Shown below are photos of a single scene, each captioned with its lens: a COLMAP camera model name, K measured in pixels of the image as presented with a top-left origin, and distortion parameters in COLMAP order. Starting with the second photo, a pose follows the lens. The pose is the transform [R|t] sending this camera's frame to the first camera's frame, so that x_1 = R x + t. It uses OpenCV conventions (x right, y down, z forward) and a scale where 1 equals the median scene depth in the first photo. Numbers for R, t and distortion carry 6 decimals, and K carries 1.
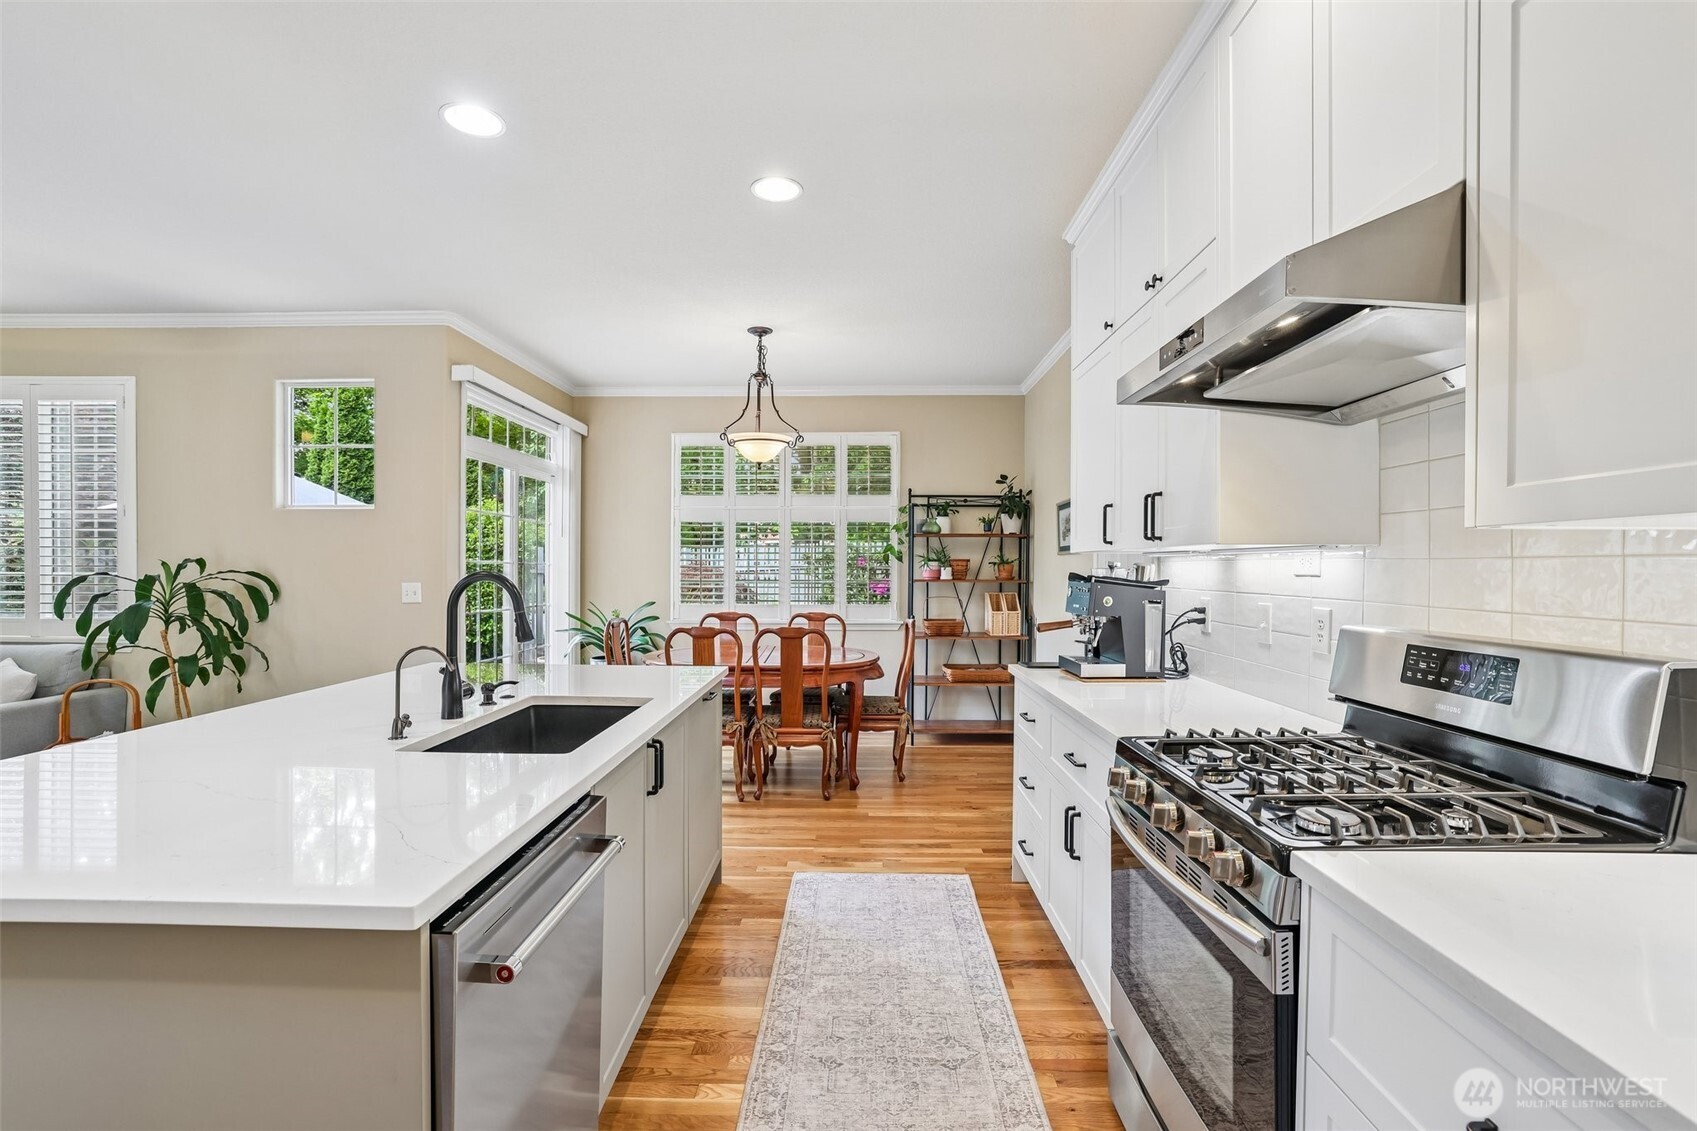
lens RADIAL K [[762.4, 0, 852.5], [0, 762.4, 569.4], [0, 0, 1]] dist [-0.026491, 0.007370]
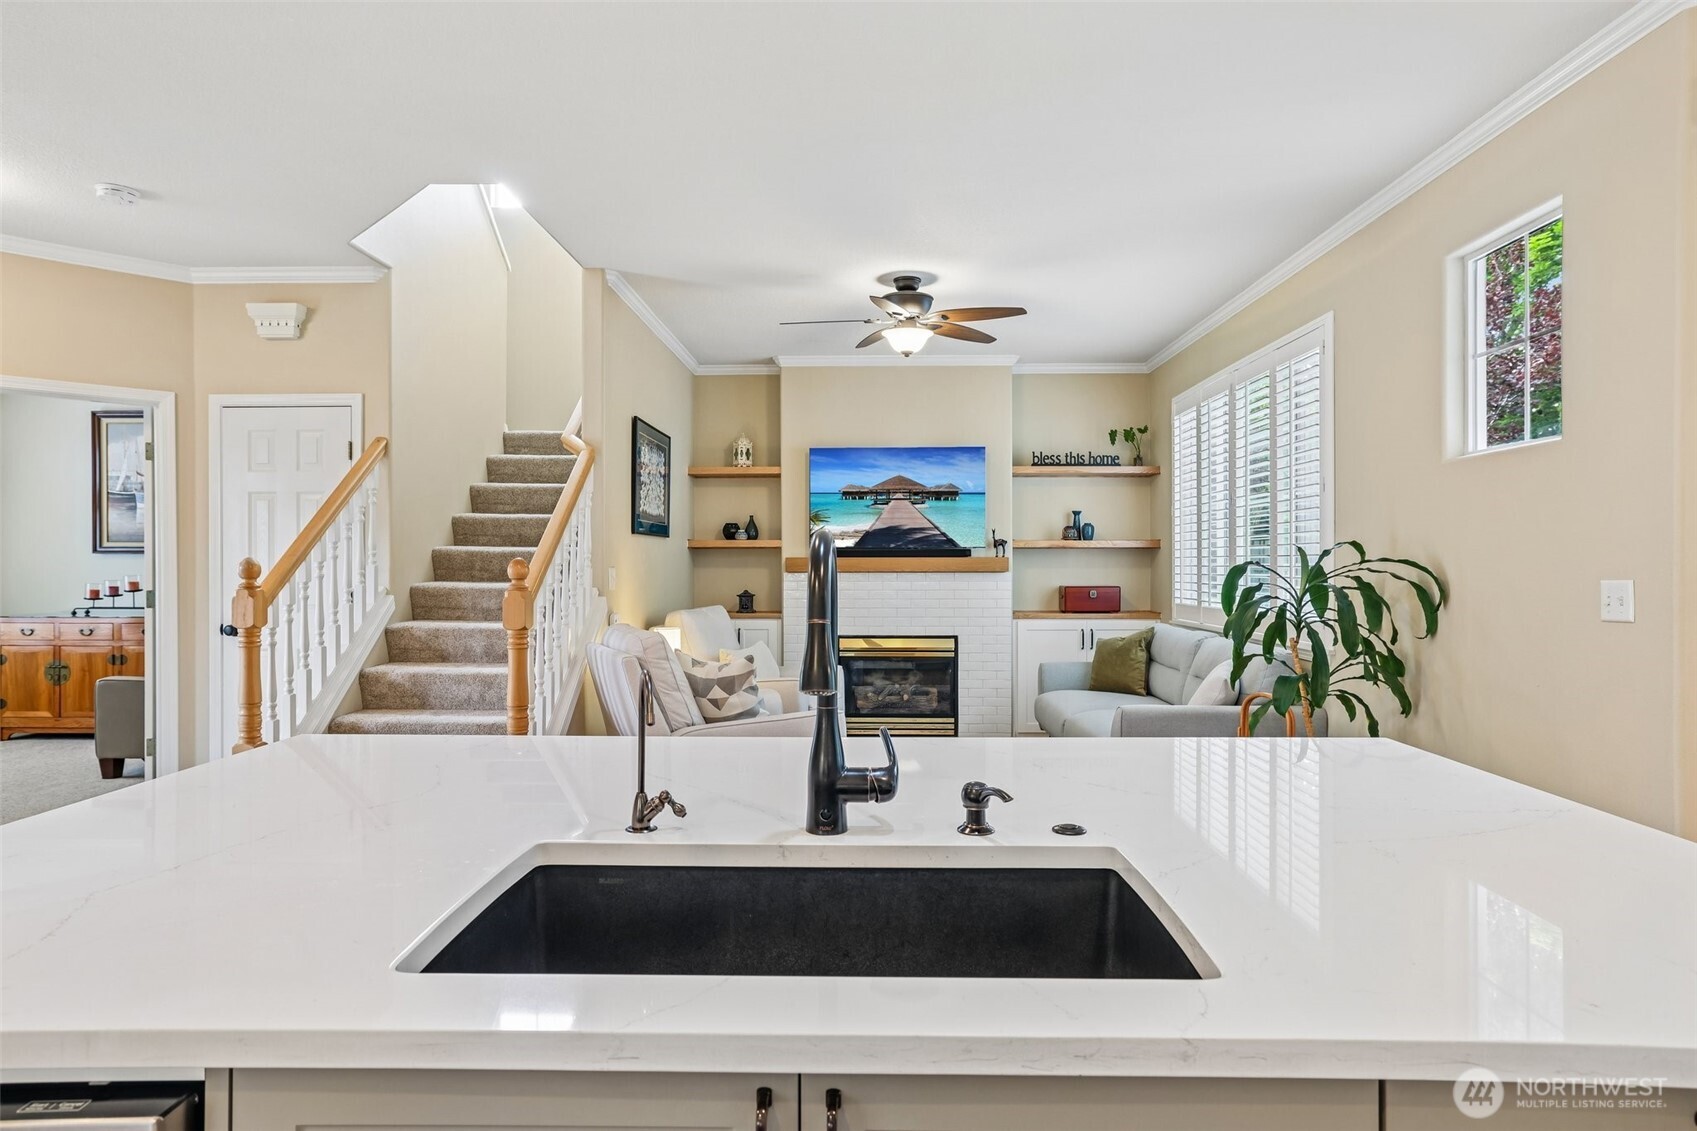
lens RADIAL K [[968.1, 0, 839.6], [0, 968.1, 560.5], [0, 0, 1]] dist [0.008899, 0.008510]
pose [[-0.019871, -0.009785, -0.999755, 0.079683], [-0.001782, 0.999951, -0.009751, 0.017434], [0.999801, 0.001587, -0.019887, 0.752984]]
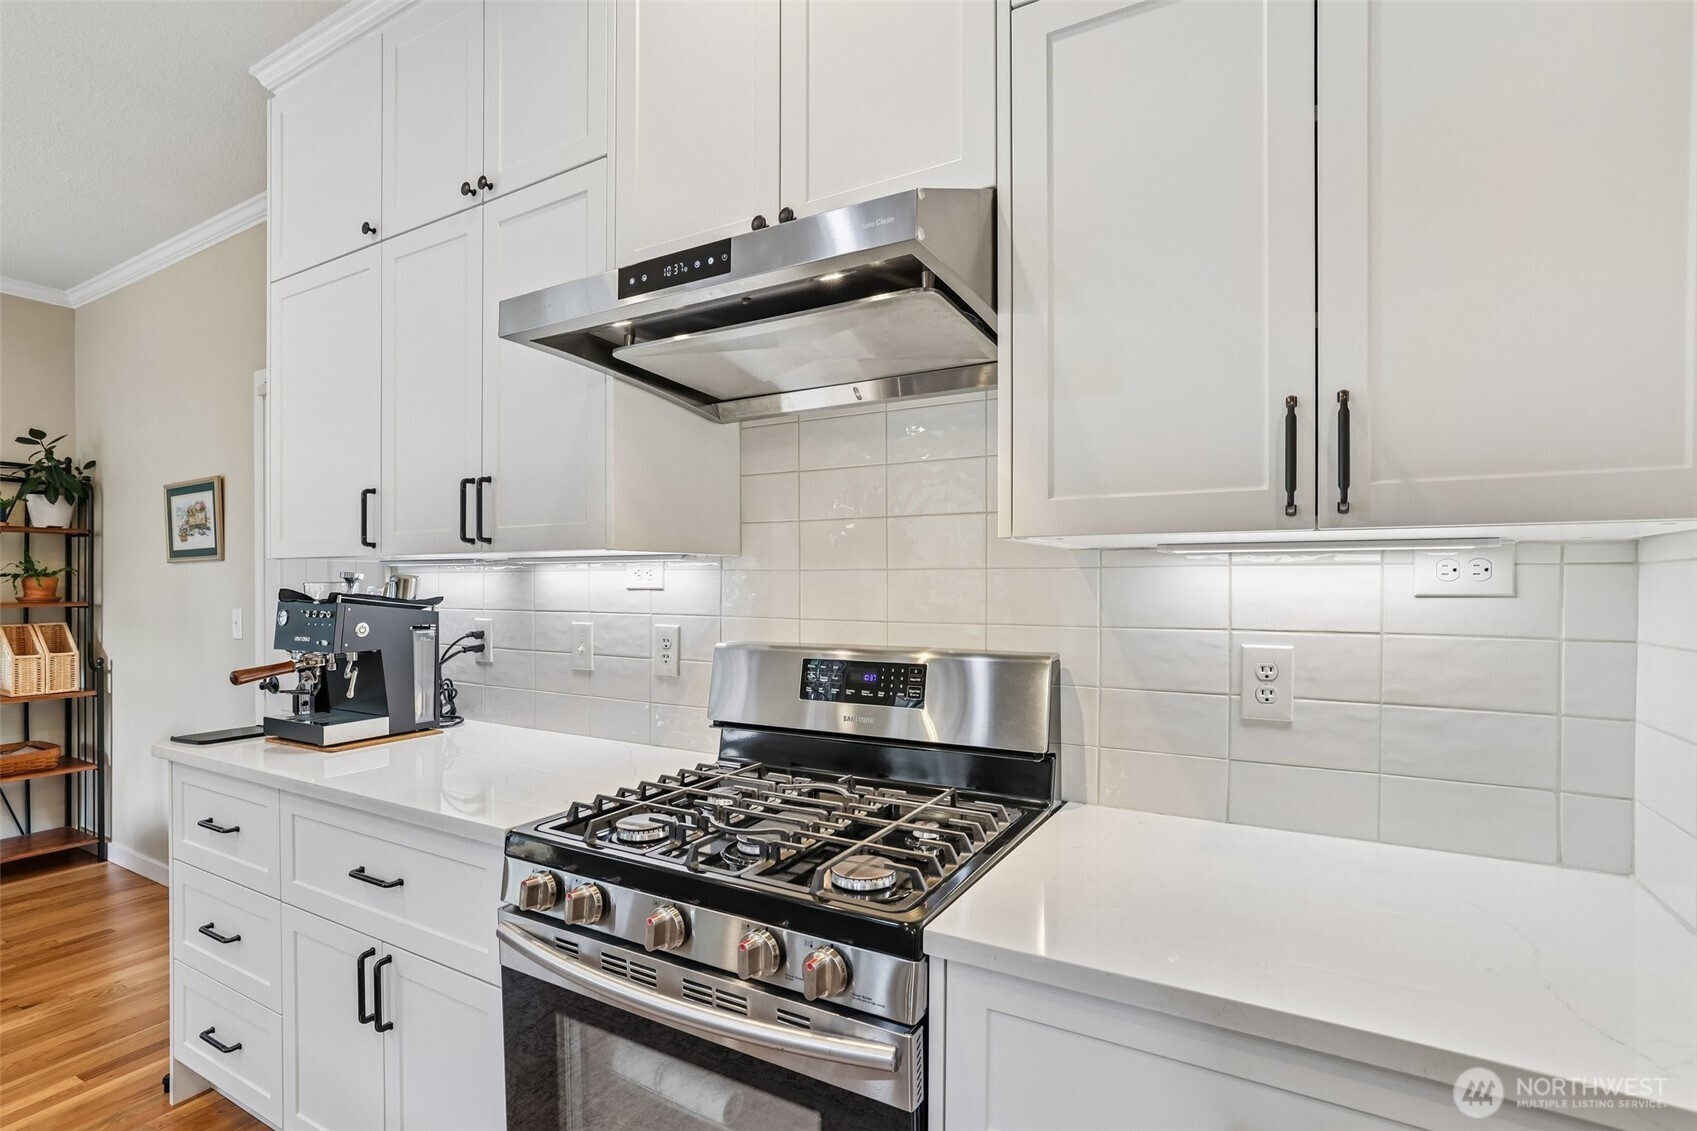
lens RADIAL K [[820.4, 0, 832.5], [0, 820.4, 587.2], [0, 0, 1]] dist [-0.021318, 0.011581]
pose [[0.501659, -0.008399, 0.865025, -0.086818], [0.004891, 0.999964, 0.006873, 0.000257], [-0.865052, 0.000783, 0.501682, 0.246470]]
